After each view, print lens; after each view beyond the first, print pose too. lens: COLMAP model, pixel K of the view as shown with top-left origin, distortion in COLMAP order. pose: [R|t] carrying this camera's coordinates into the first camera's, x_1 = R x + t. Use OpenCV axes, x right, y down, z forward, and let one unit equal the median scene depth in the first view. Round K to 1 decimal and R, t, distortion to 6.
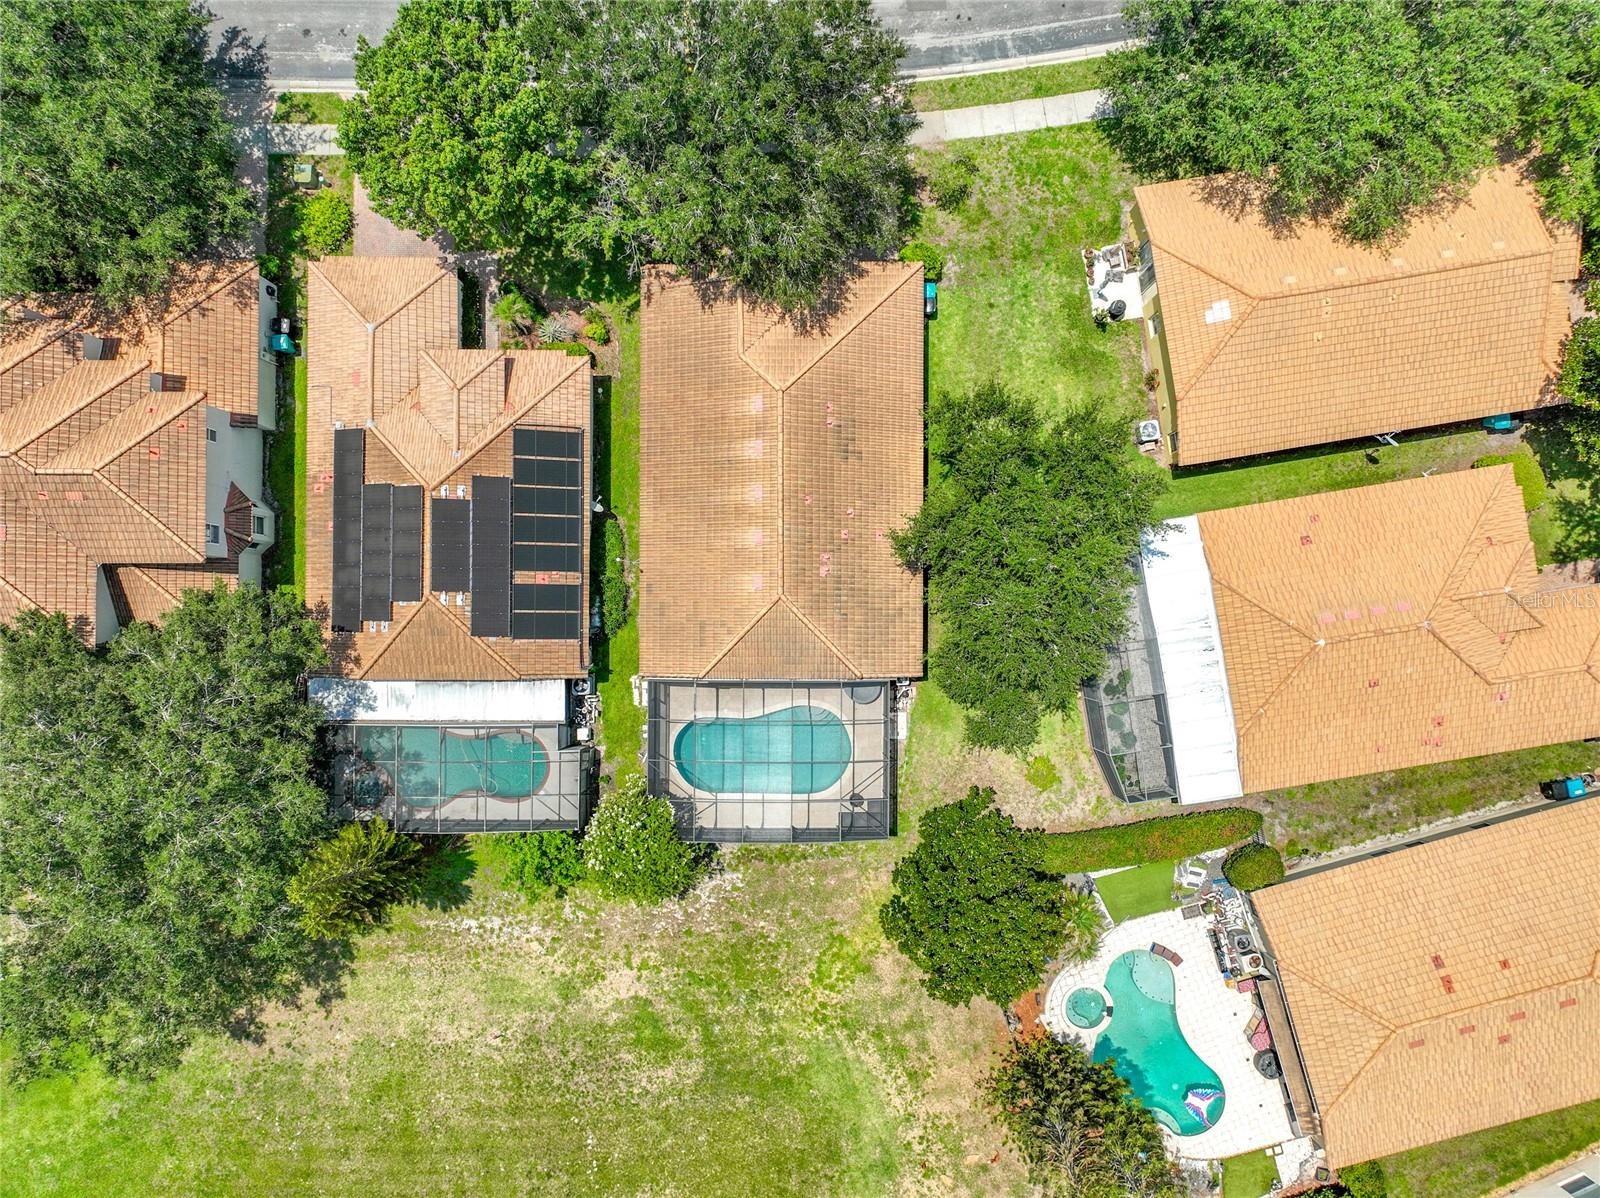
lens RADIAL K [[1106.6, 0, 806.3], [0, 1106.6, 610.7], [0, 0, 1]] dist [0.004157, 0.004436]
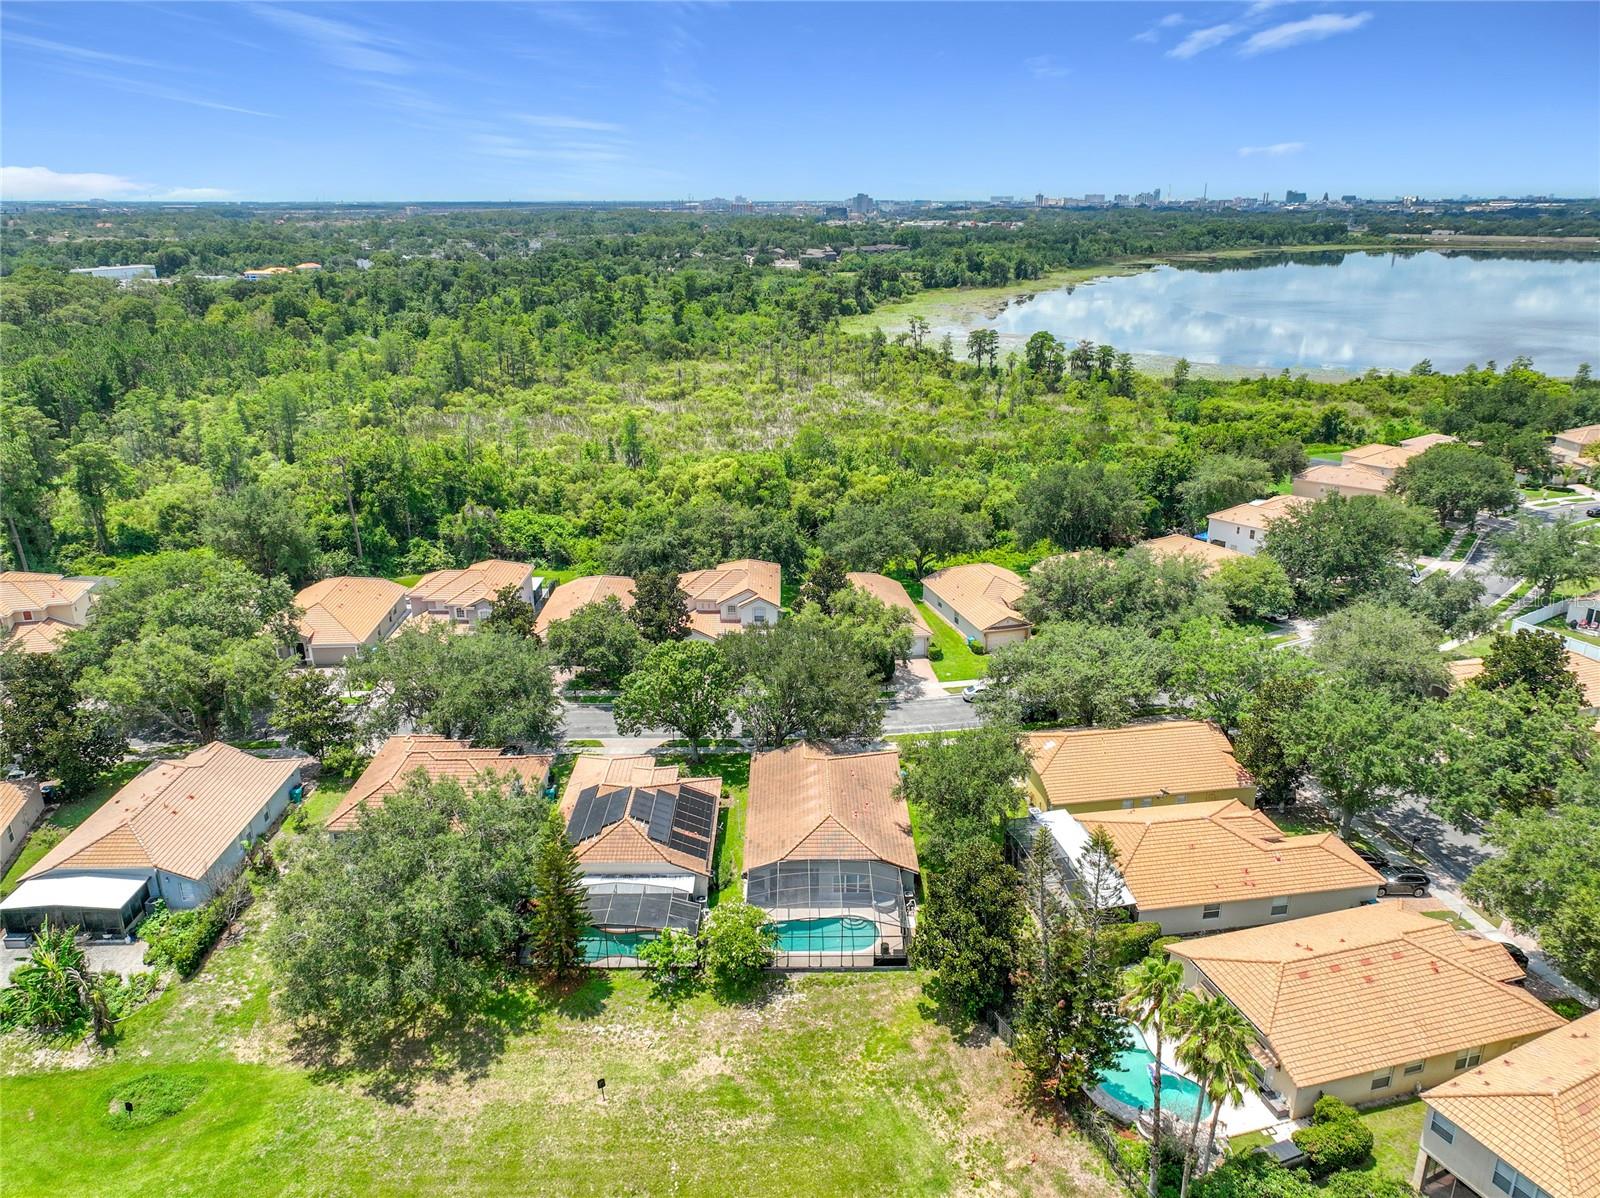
lens RADIAL K [[1118.4, 0, 799.6], [0, 1118.4, 599.1], [0, 0, 1]] dist [-0.006417, 0.023033]
pose [[0.999949, -0.009554, 0.003350, -0.065720], [0.006412, 0.341508, -0.939857, 1.356306], [0.007836, 0.939830, 0.341551, 0.070054]]
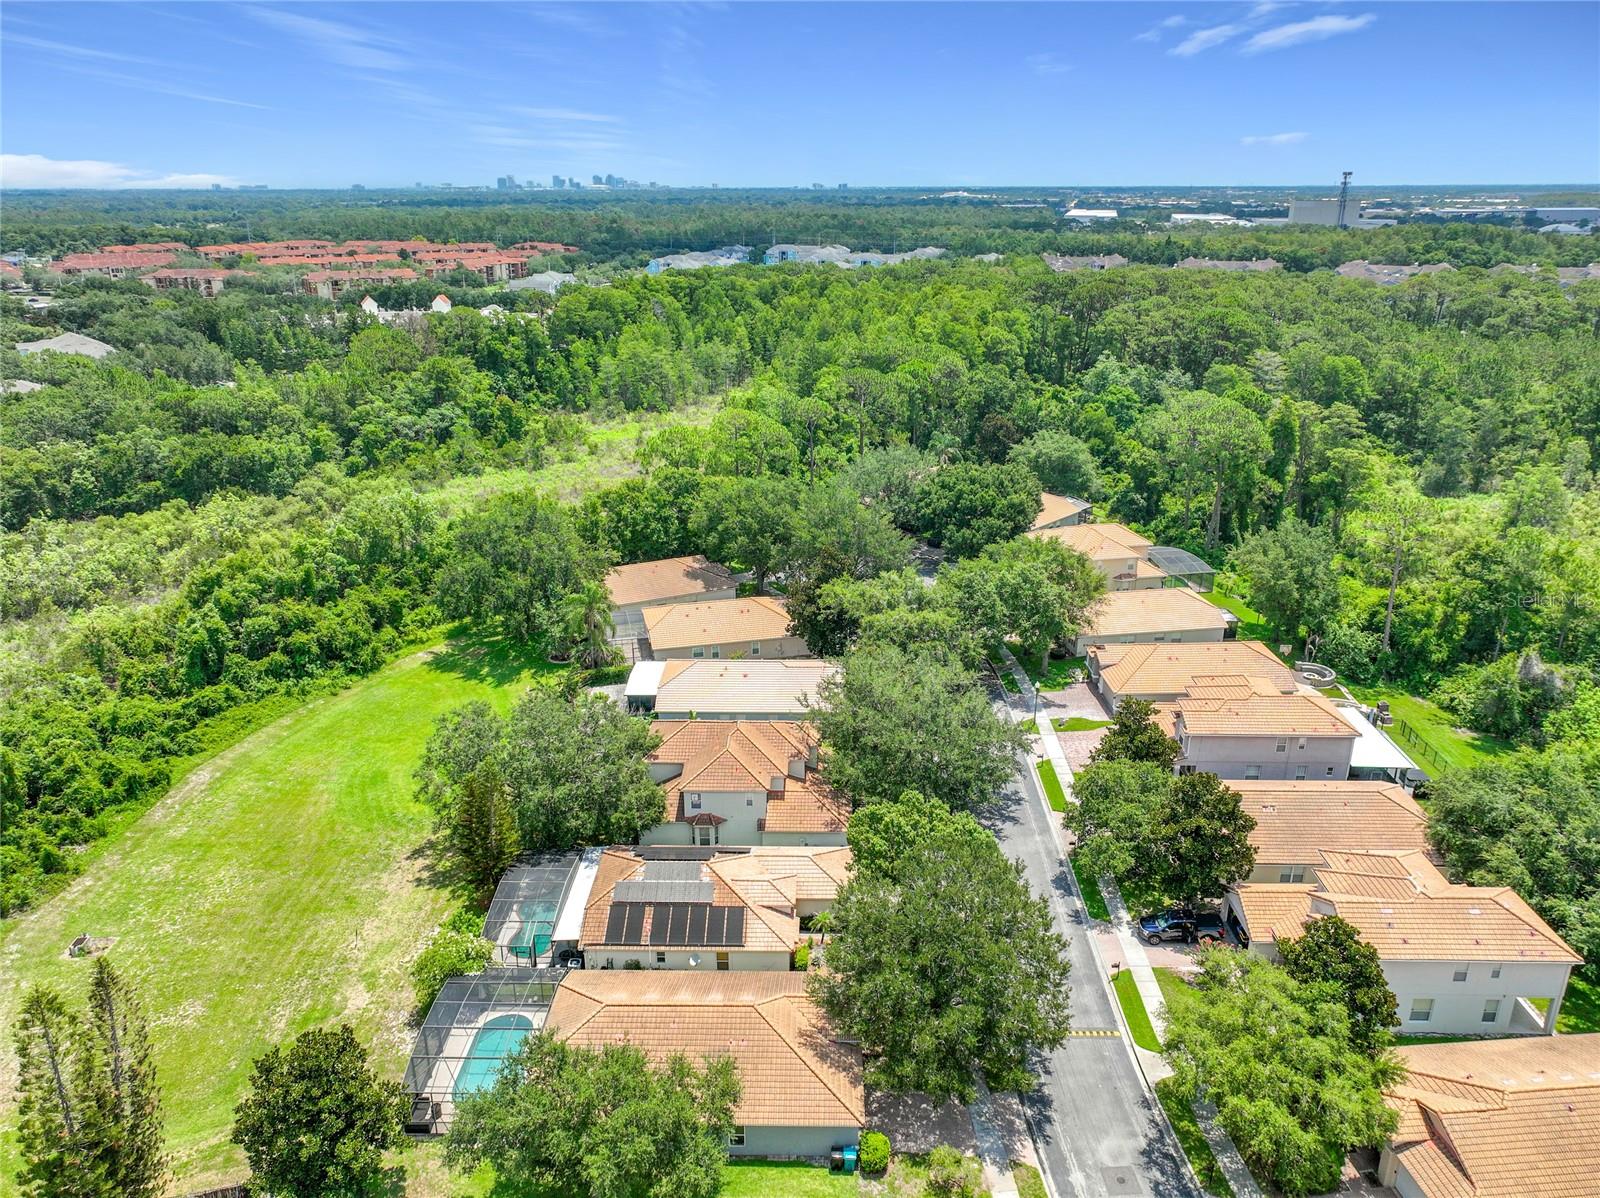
lens RADIAL K [[1118.4, 0, 799.6], [0, 1118.4, 599.1], [0, 0, 1]] dist [-0.006417, 0.023033]
pose [[-0.020405, 0.330234, -0.943678, 0.979333], [-0.999751, 0.001752, 0.022230, -0.251682], [0.008995, 0.943897, 0.330116, 0.060533]]
